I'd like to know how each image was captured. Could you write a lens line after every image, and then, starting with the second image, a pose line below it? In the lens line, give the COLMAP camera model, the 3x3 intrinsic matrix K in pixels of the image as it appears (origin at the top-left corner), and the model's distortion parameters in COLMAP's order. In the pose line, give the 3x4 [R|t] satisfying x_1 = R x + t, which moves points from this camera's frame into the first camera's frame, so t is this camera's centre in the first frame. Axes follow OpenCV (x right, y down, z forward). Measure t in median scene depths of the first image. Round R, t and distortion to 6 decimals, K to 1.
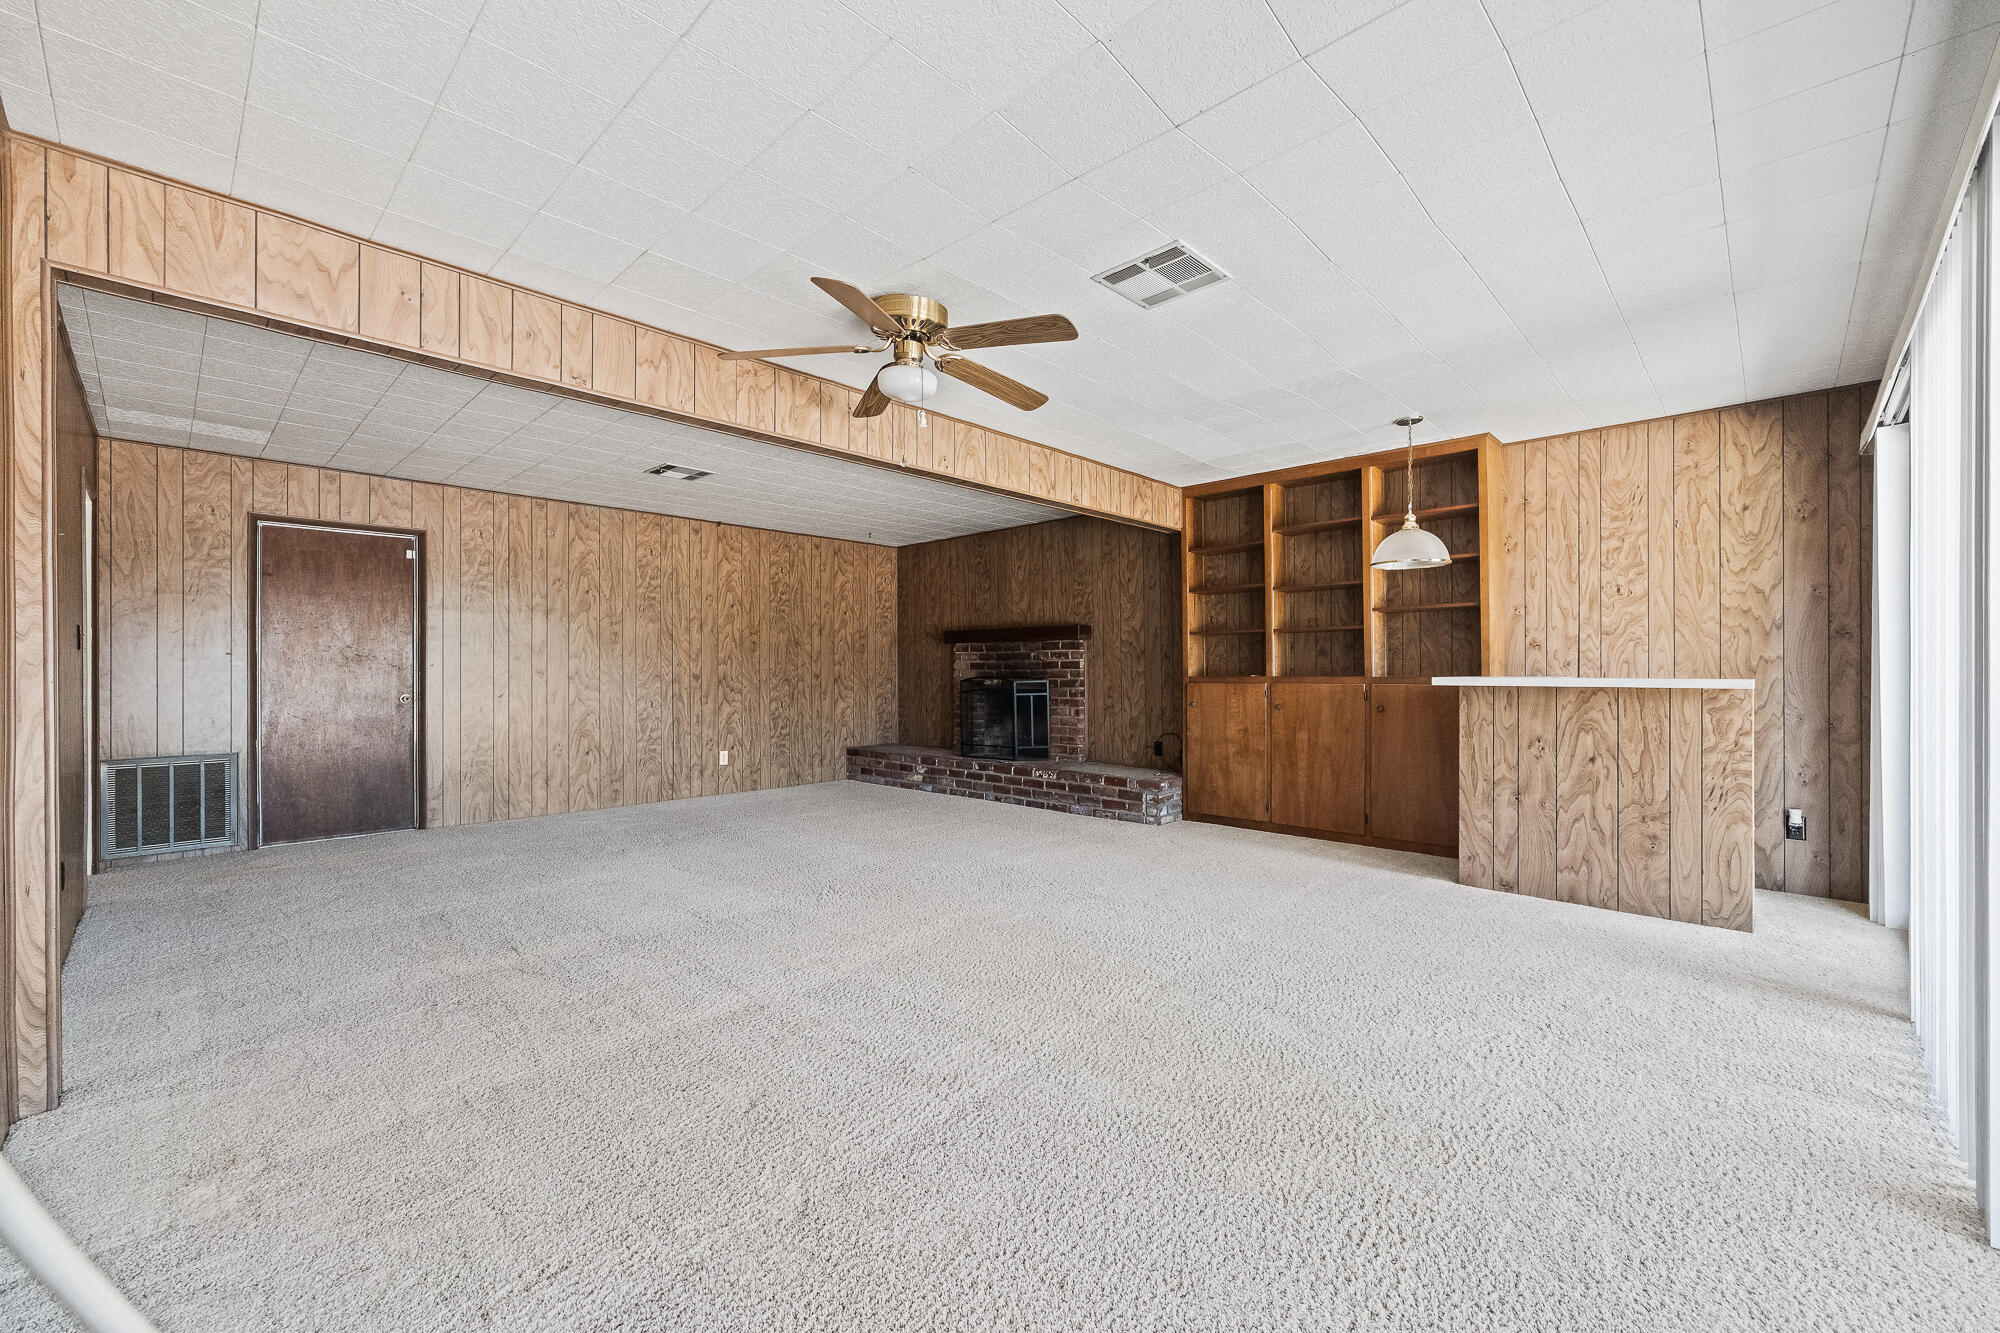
lens RADIAL K [[812.5, 0, 943.2], [0, 812.5, 664.0], [0, 0, 1]] dist [0.000927, -0.000006]
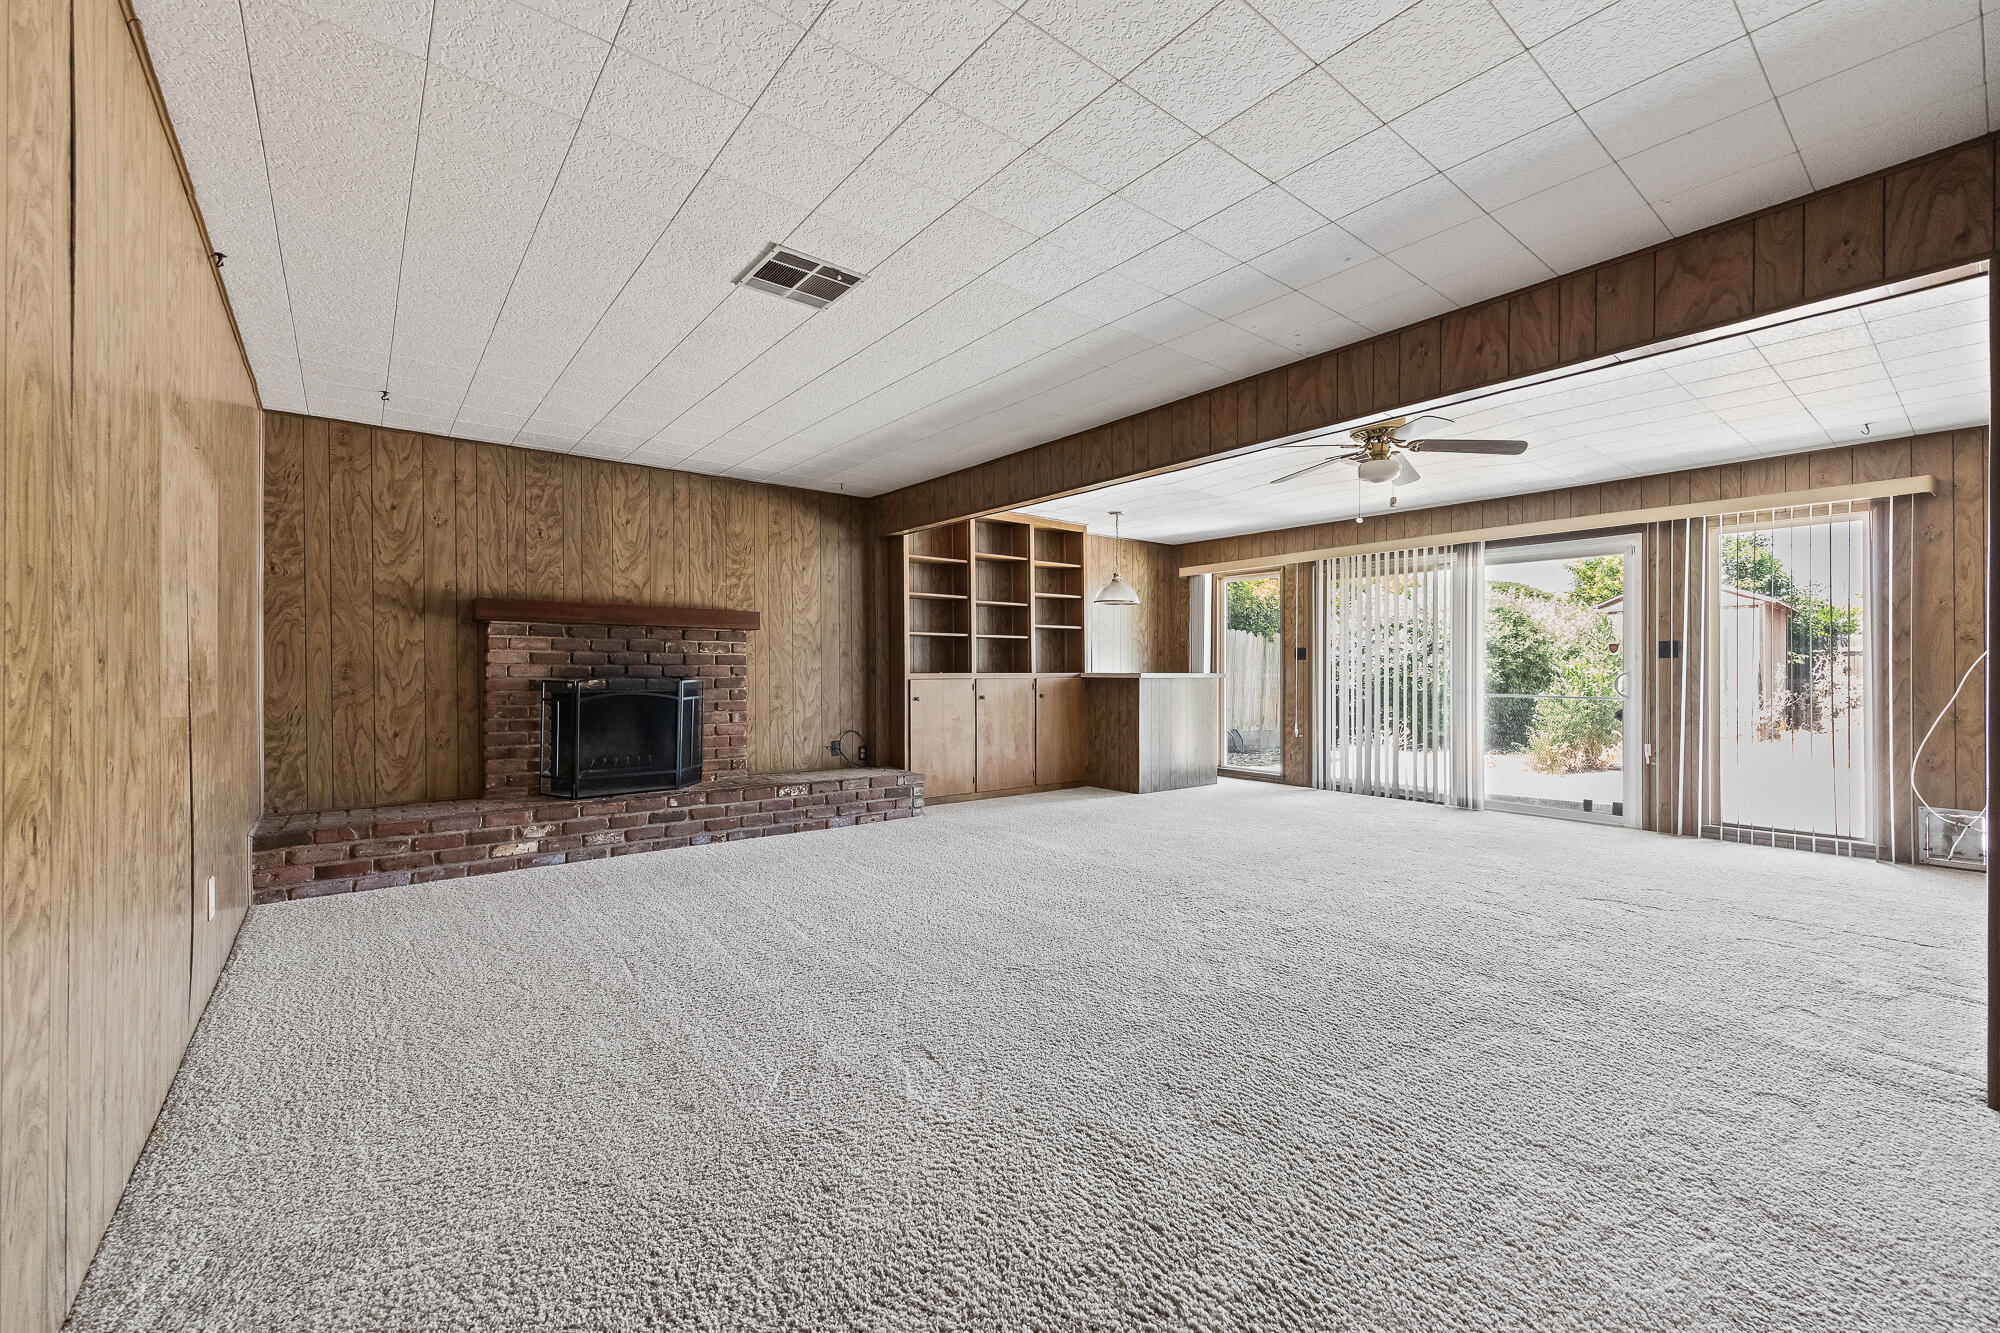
lens RADIAL K [[812.5, 0, 999.7], [0, 812.5, 670.1], [0, 0, 1]] dist [0.000927, -0.000006]
pose [[0.099066, -0.010323, 0.995027, -0.599055], [-0.022061, 0.999678, 0.012567, -0.004783], [-0.994836, -0.023196, 0.098806, 0.615068]]
